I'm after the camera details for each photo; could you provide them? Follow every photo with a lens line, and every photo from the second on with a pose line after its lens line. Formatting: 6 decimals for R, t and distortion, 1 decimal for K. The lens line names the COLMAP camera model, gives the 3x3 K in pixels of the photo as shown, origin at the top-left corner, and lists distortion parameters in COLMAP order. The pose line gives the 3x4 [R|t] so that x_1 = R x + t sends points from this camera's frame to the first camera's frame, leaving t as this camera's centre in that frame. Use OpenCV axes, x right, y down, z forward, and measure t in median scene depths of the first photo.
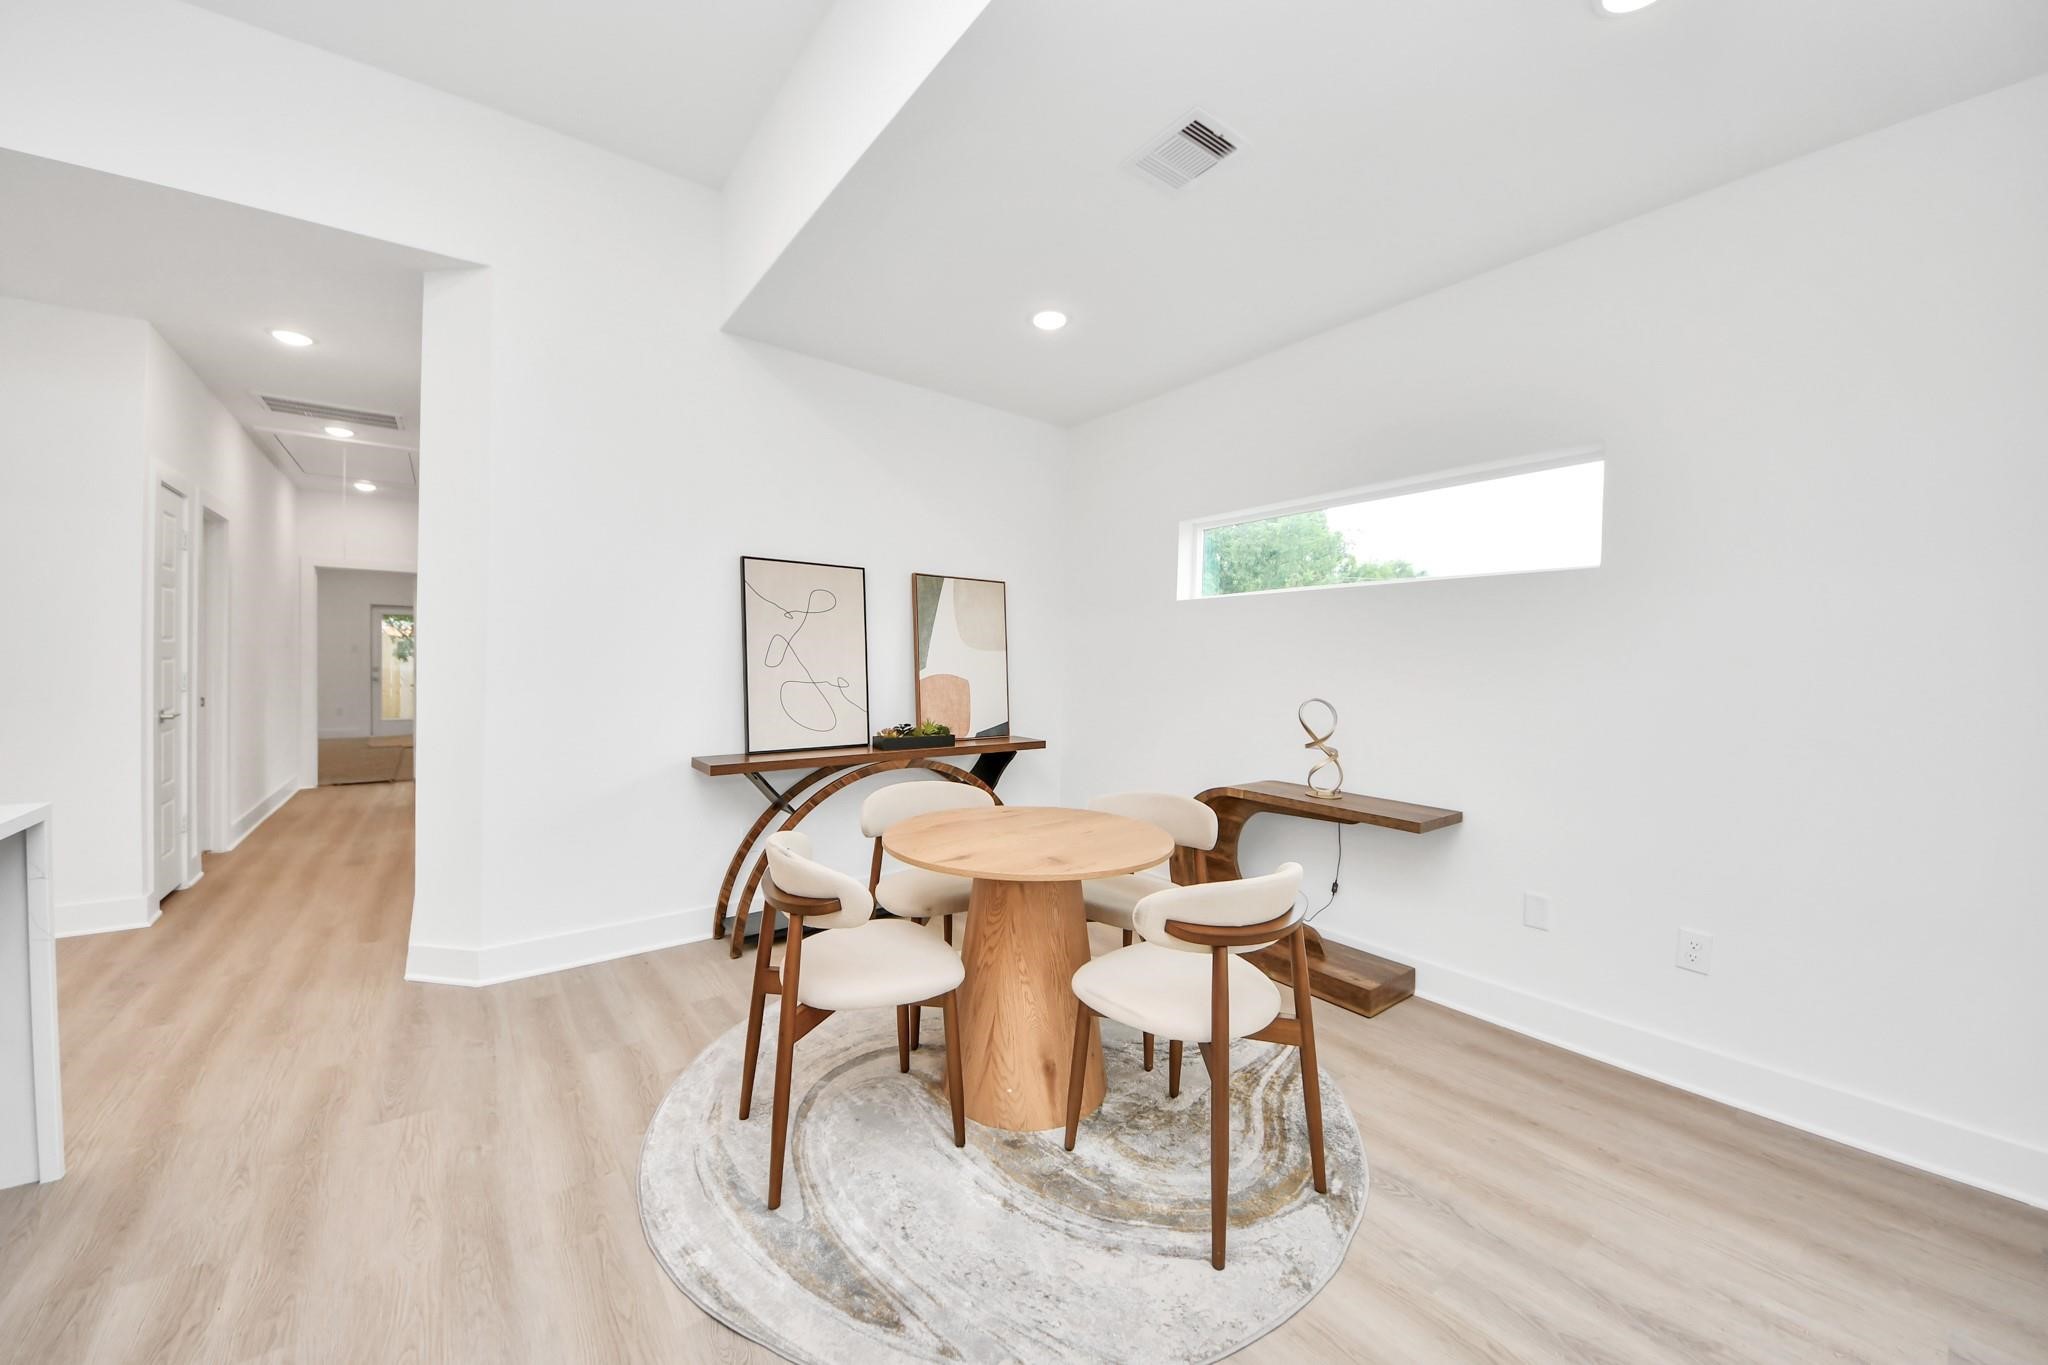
lens RADIAL K [[738.4, 0, 1026.7], [0, 738.4, 688.1], [0, 0, 1]] dist [0.020959, -0.011834]
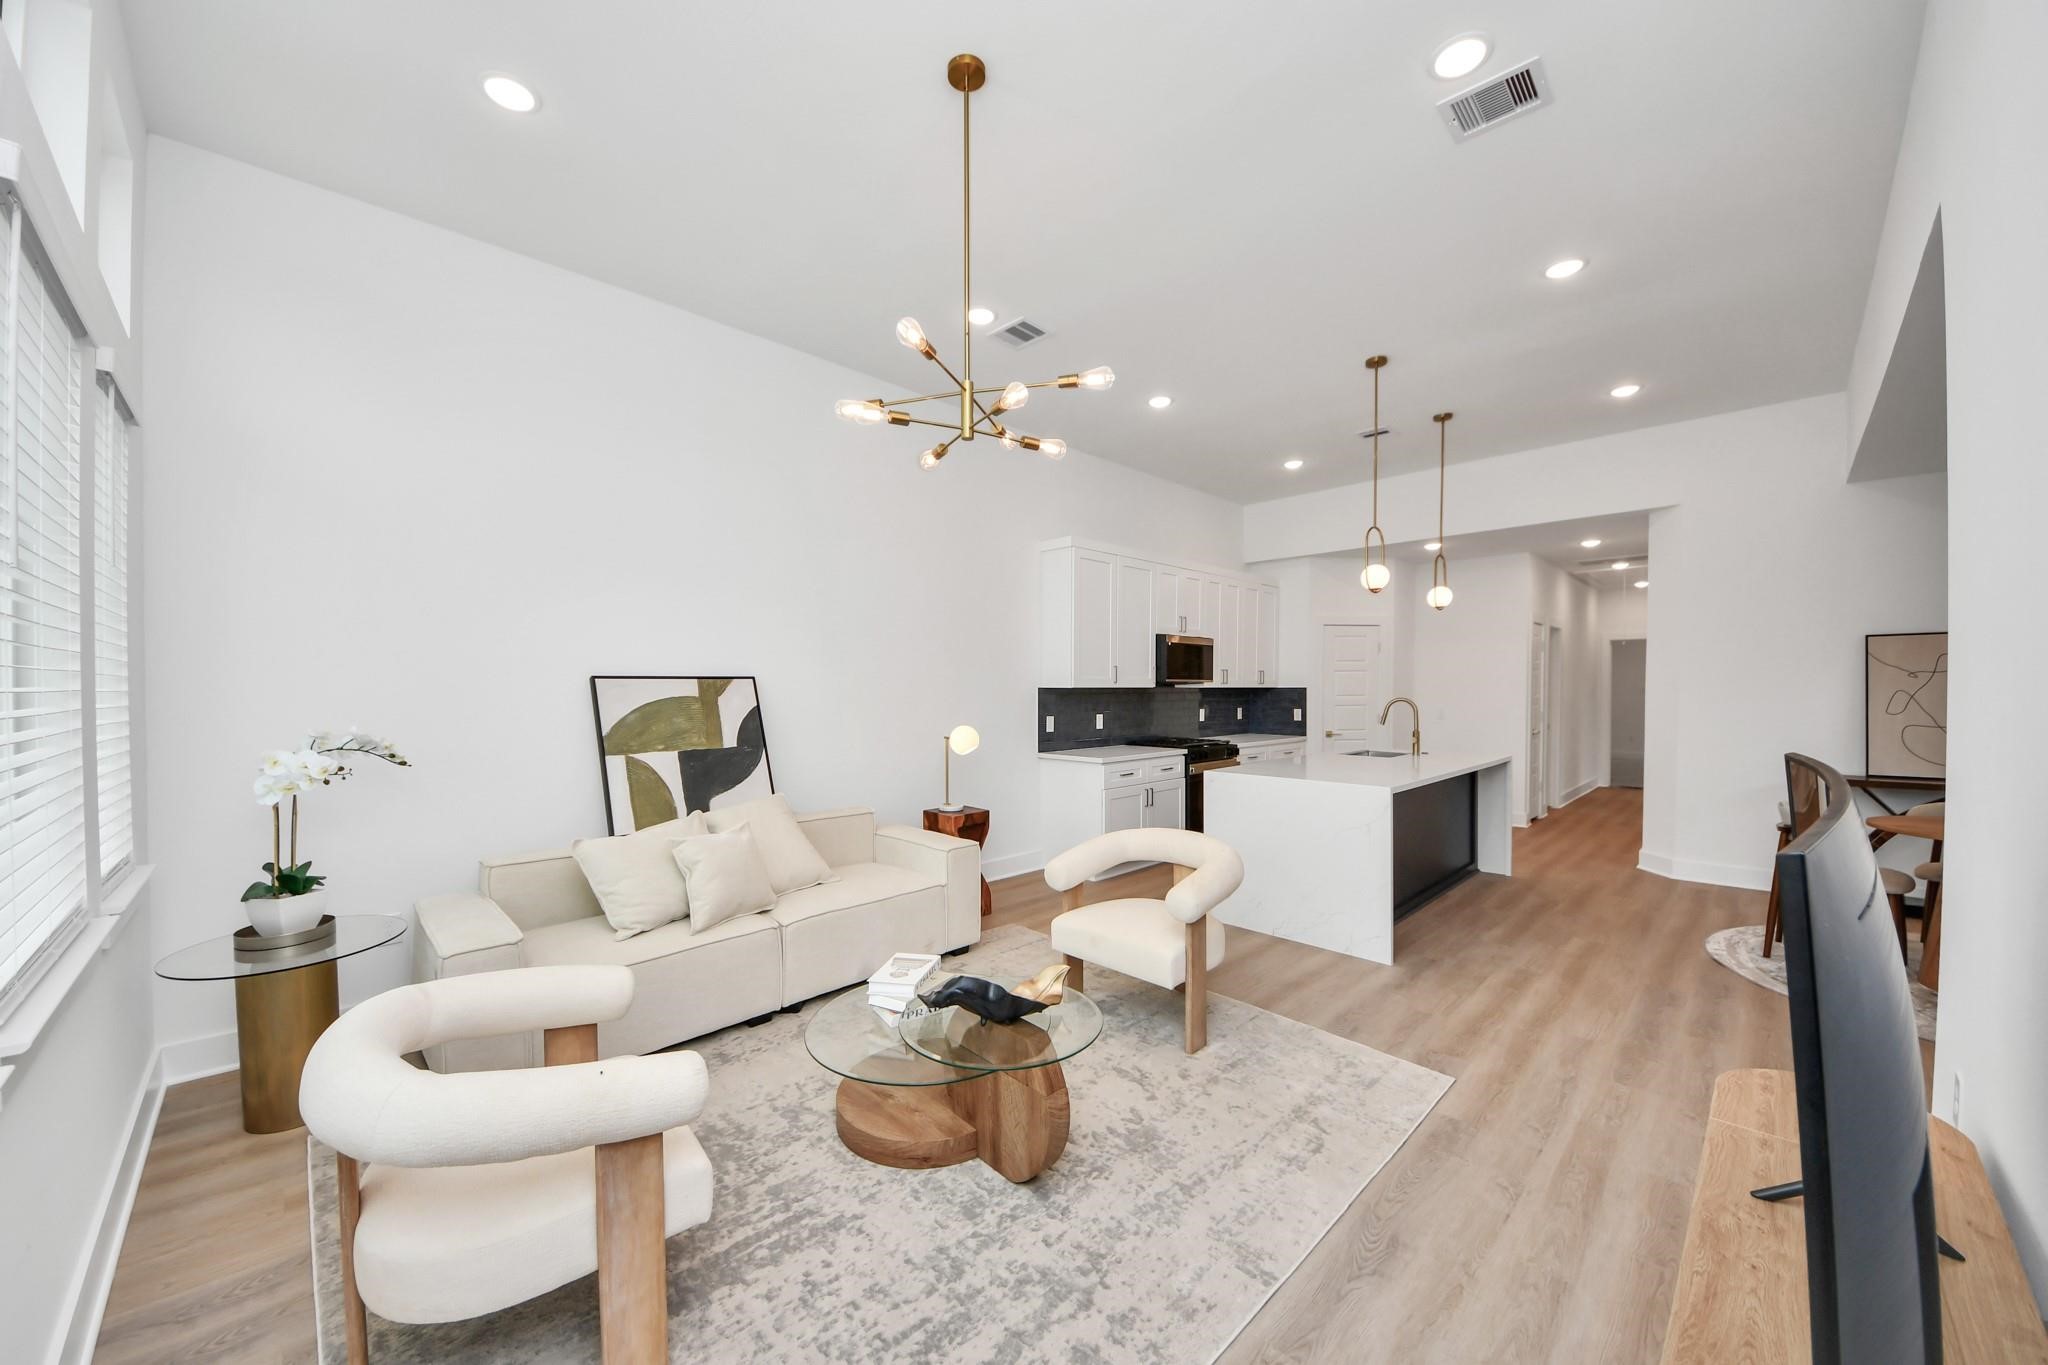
lens RADIAL K [[738.4, 0, 1026.7], [0, 738.4, 688.1], [0, 0, 1]] dist [0.020959, -0.011834]
pose [[0.127761, -0.017893, -0.991644, 0.744046], [-0.028364, 0.999362, -0.021687, -0.001689], [0.991399, 0.030898, 0.127172, -0.691829]]
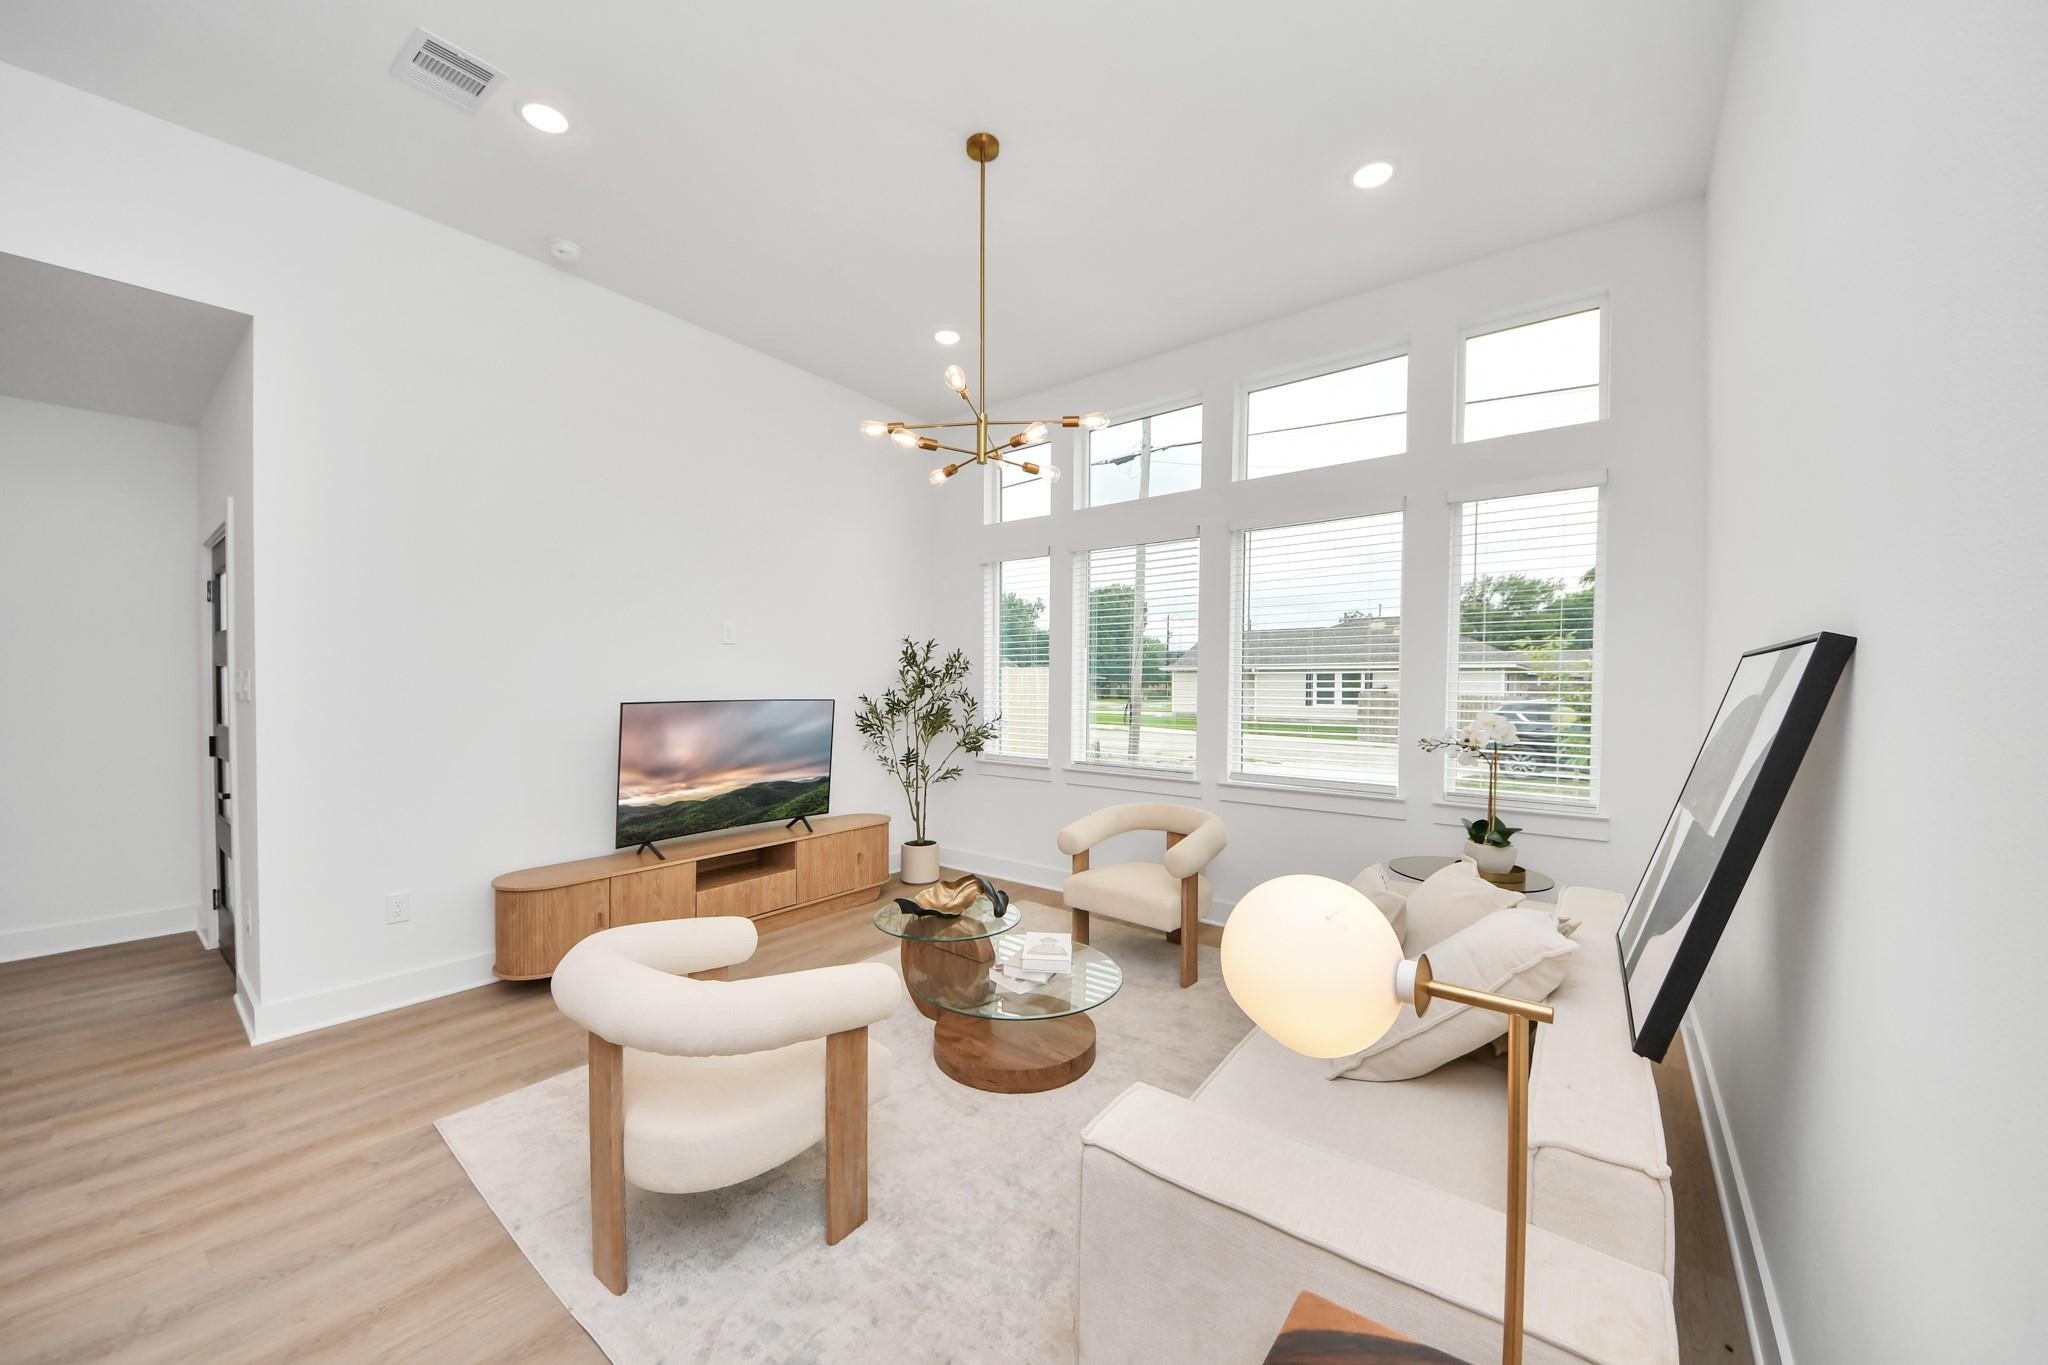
lens RADIAL K [[738.4, 0, 1026.7], [0, 738.4, 688.1], [0, 0, 1]] dist [0.020959, -0.011834]
pose [[-0.263840, -0.020581, 0.964347, -0.647610], [0.022596, 0.999366, 0.027510, -0.021970], [-0.964302, 0.029049, -0.263208, -0.504540]]
